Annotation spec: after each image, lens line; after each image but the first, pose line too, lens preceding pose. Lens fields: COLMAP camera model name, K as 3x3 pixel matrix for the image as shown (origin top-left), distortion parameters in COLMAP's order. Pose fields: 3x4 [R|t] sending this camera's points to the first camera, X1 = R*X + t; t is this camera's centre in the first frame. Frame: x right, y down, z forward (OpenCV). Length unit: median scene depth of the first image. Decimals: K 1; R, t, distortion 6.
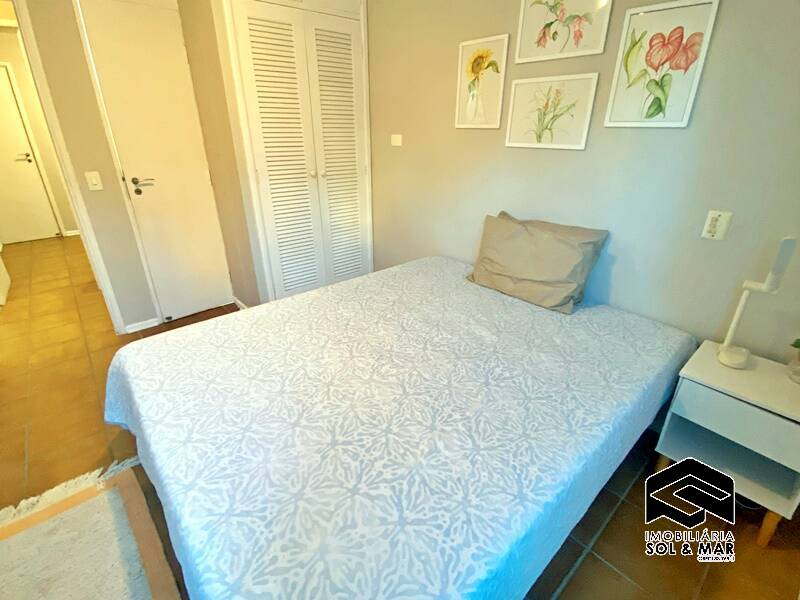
lens RADIAL K [[393.8, 0, 397.6], [0, 393.8, 299.0], [0, 0, 1]] dist [0.033347, -0.031410]
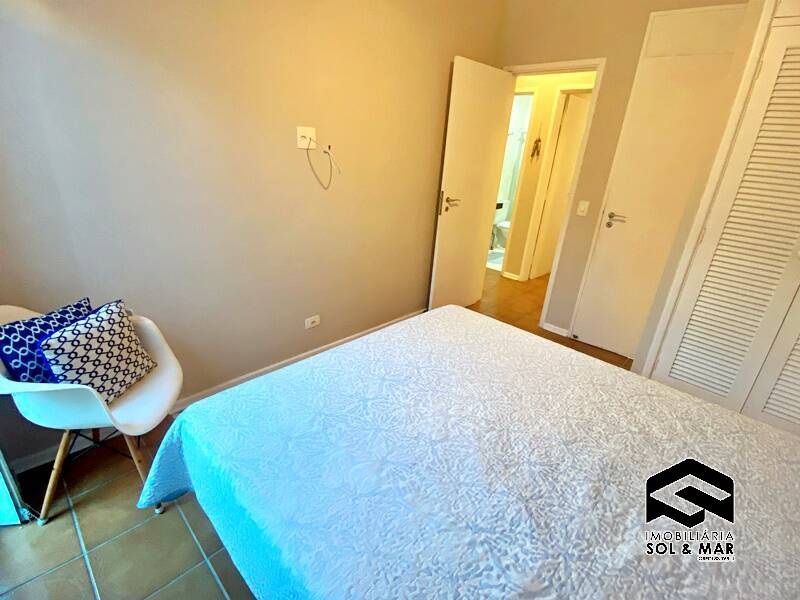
lens RADIAL K [[391.4, 0, 398.8], [0, 391.4, 300.3], [0, 0, 1]] dist [0.097925, -0.098745]
pose [[0.050528, 0.375800, -0.925322, 0.403460], [-0.469986, 0.826453, 0.309982, -0.155894], [0.881226, 0.419226, 0.218380, 0.304786]]
